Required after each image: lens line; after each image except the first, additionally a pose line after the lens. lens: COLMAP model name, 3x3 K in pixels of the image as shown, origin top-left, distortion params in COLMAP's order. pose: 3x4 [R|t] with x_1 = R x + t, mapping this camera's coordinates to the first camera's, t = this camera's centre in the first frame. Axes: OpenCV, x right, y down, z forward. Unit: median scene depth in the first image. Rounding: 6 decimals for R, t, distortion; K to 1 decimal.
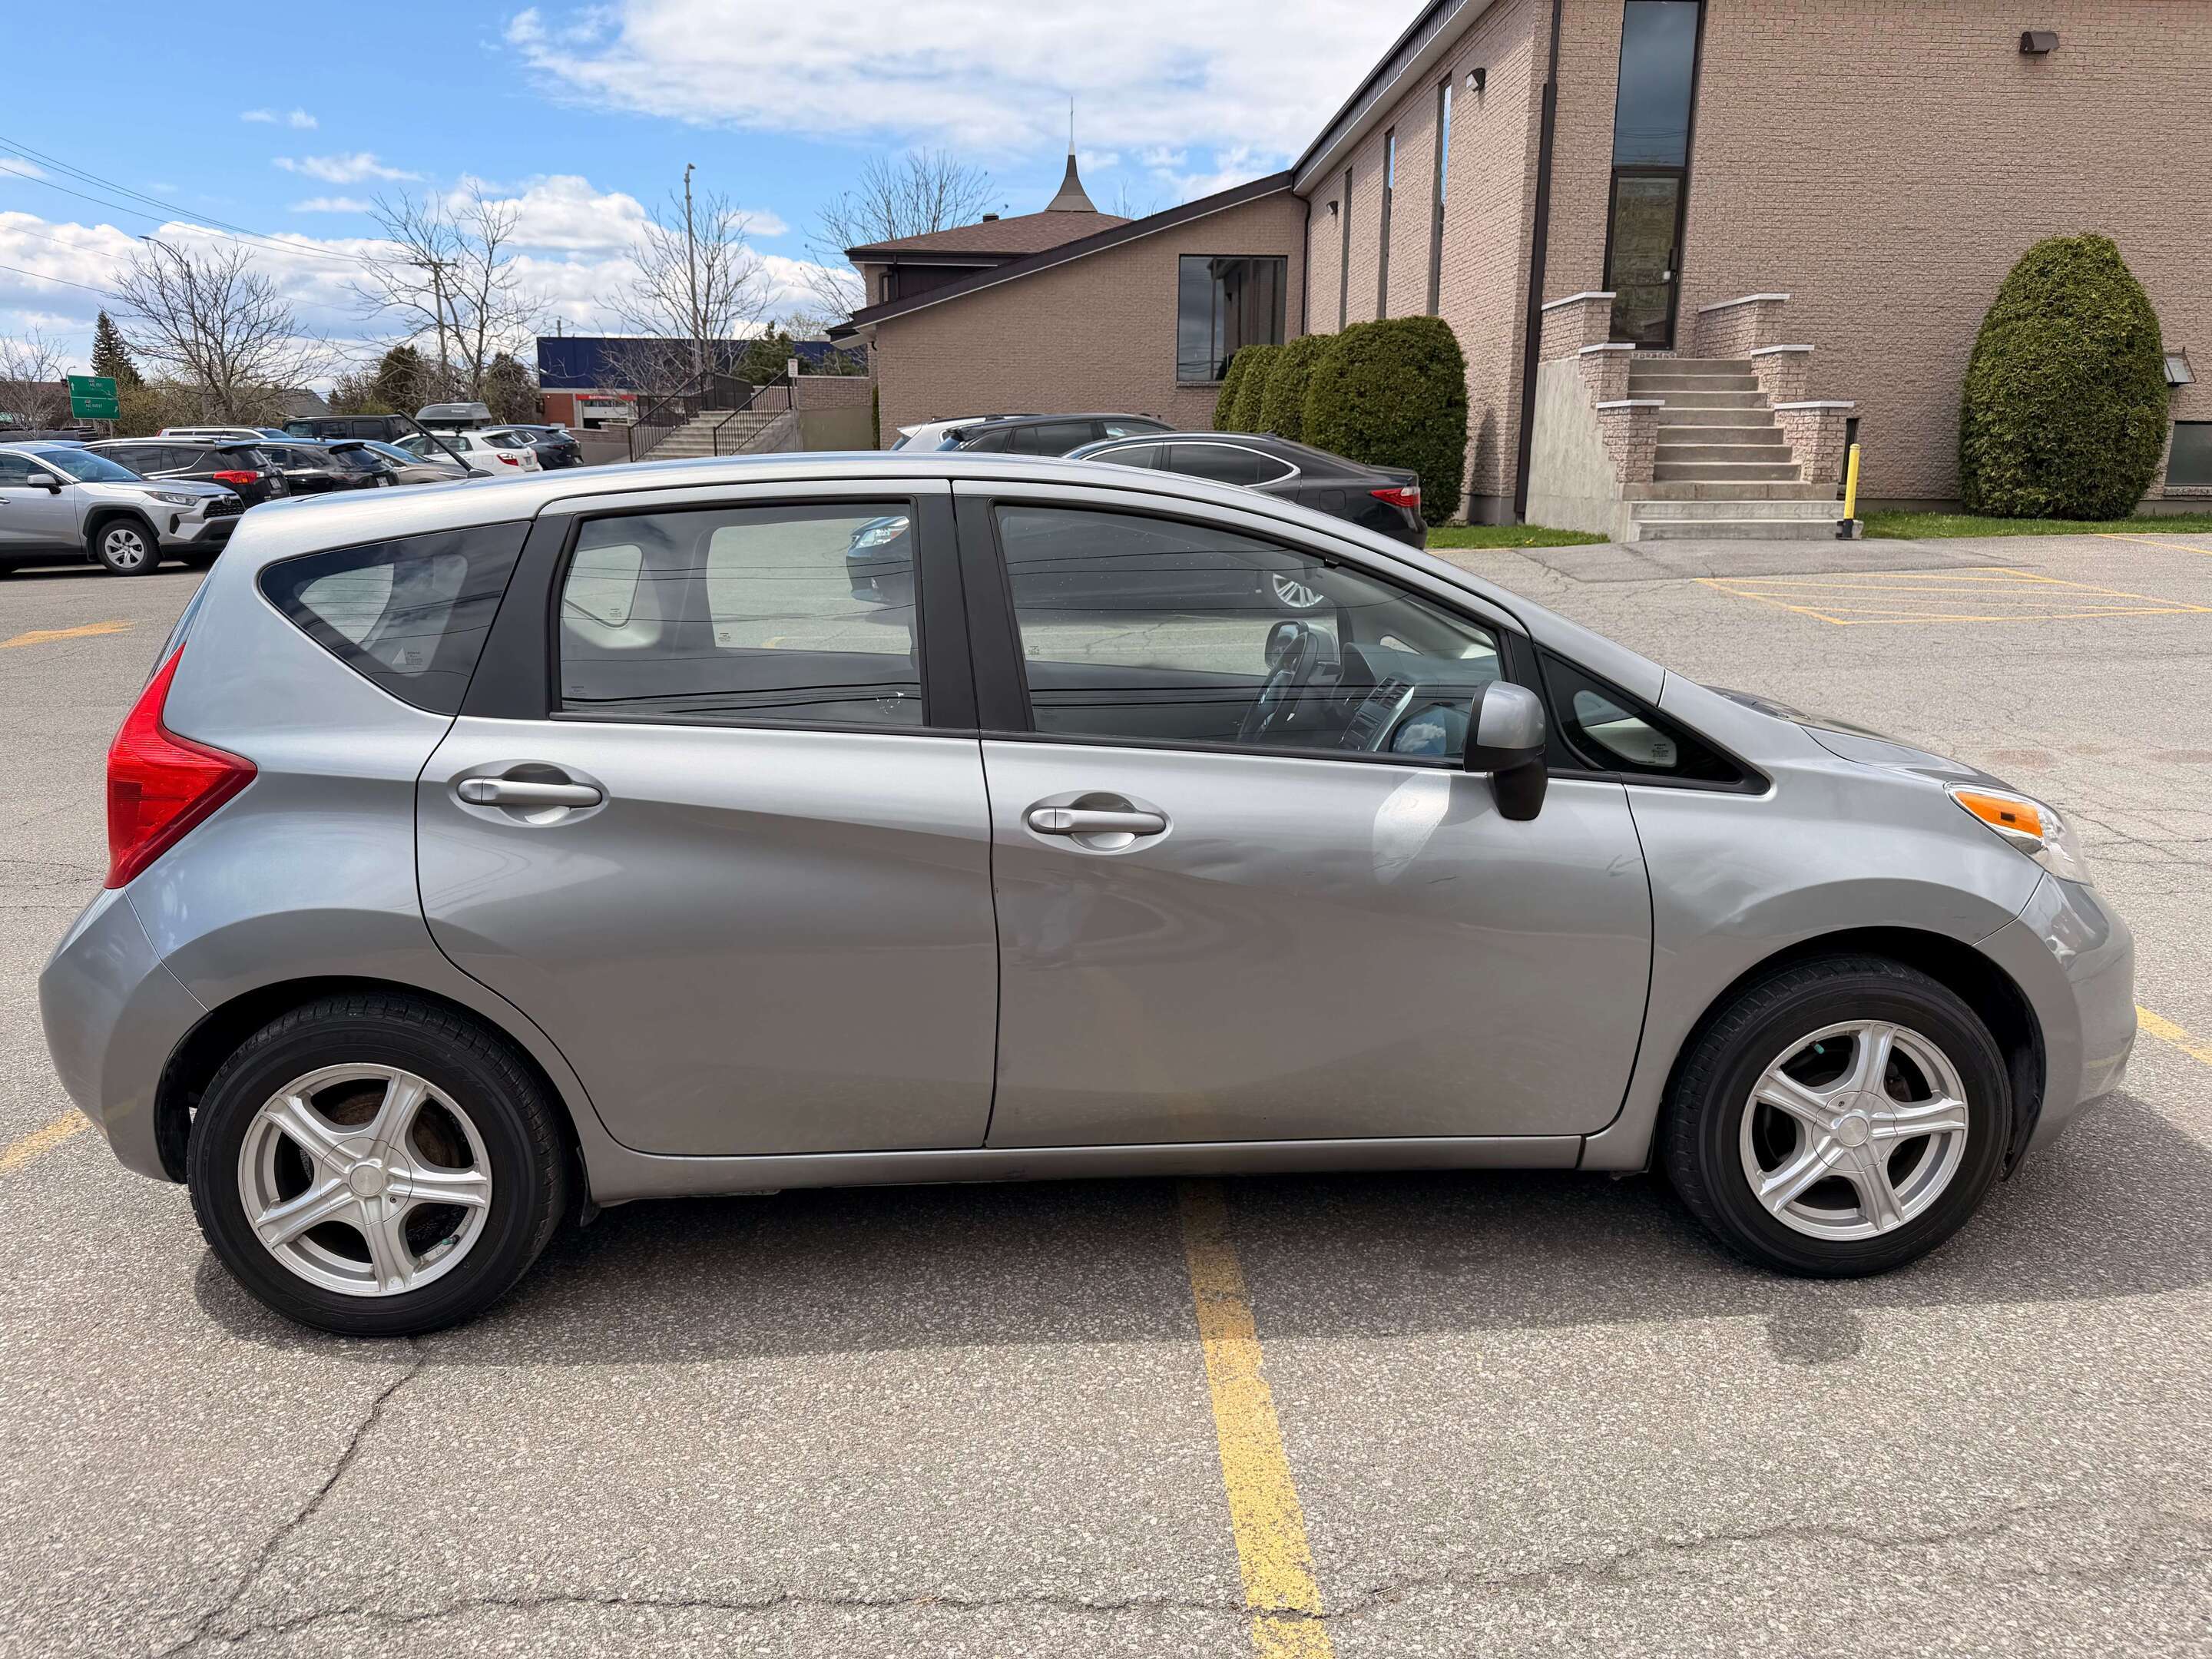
lens RADIAL K [[1687.8, 0, 1107.4], [0, 1687.8, 865.8], [0, 0, 1]] dist [0.057798, -0.072524]
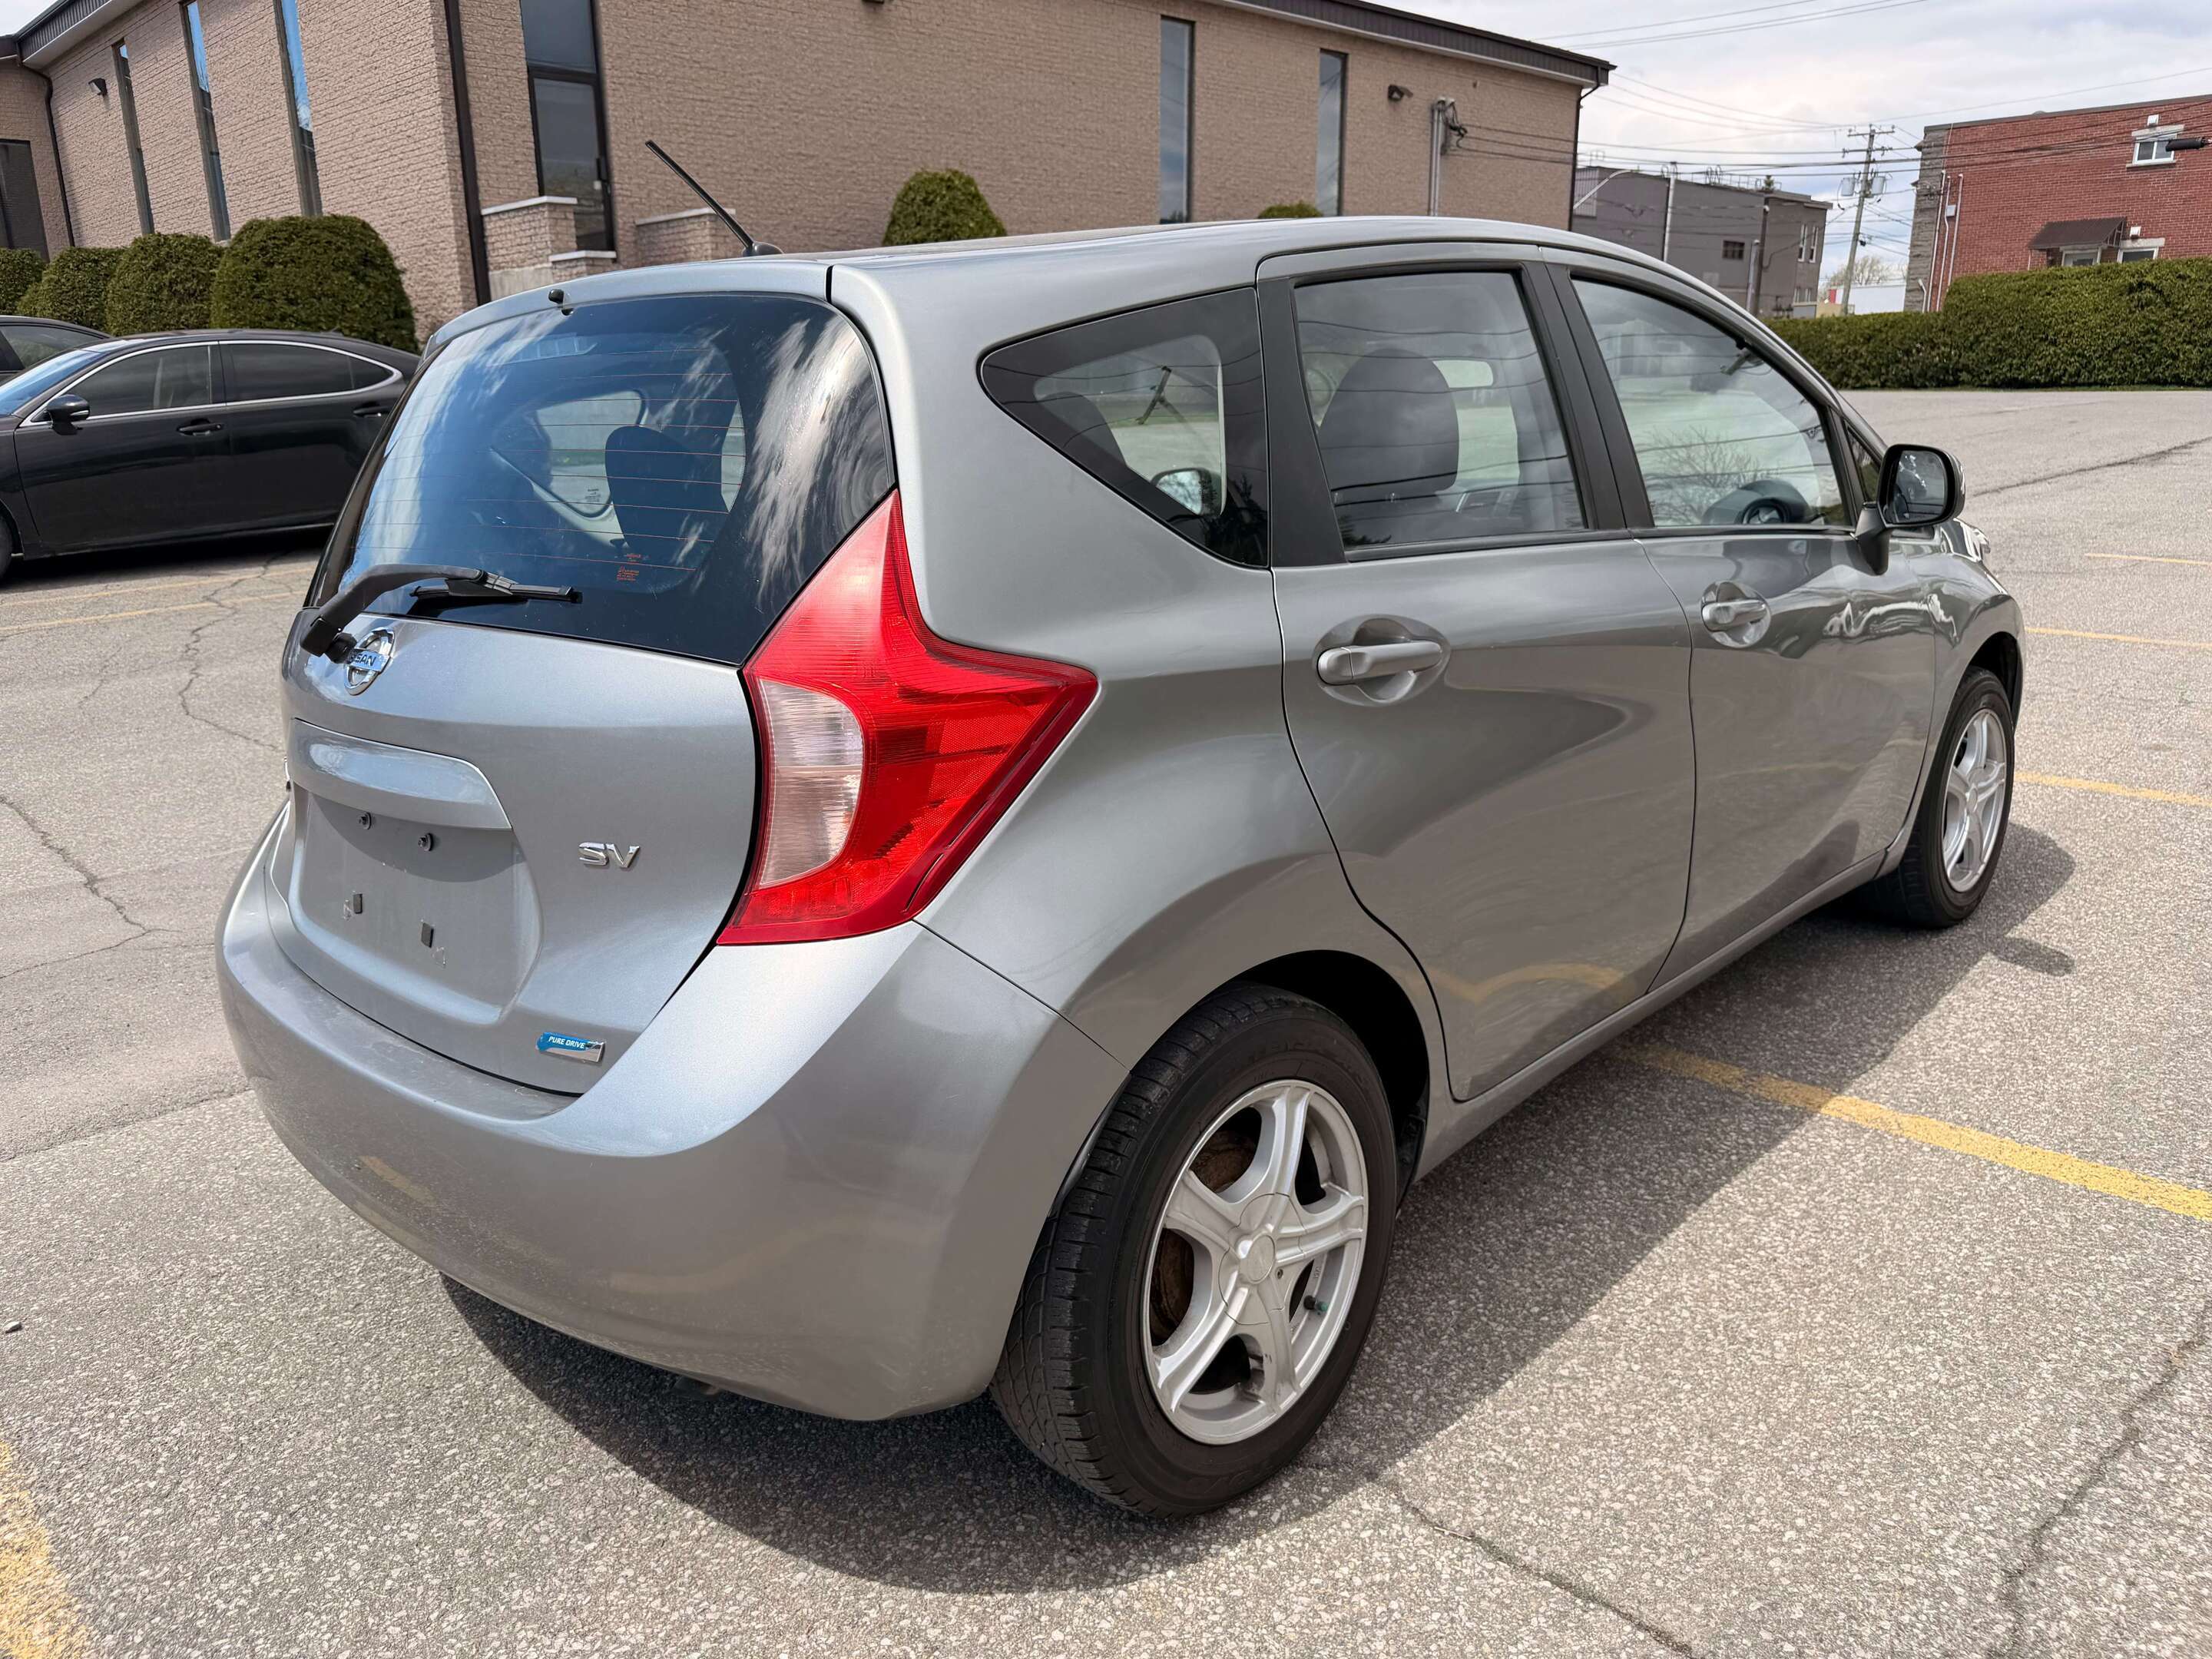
lens RADIAL K [[1675.8, 0, 1106.0], [0, 1675.8, 829.5], [0, 0, 1]] dist [0.055475, -0.061009]
pose [[0.715886, -0.199291, 0.669171, -0.202067], [0.192406, 0.977600, 0.085310, -0.012217], [-0.671184, 0.067680, 0.738195, 0.119490]]
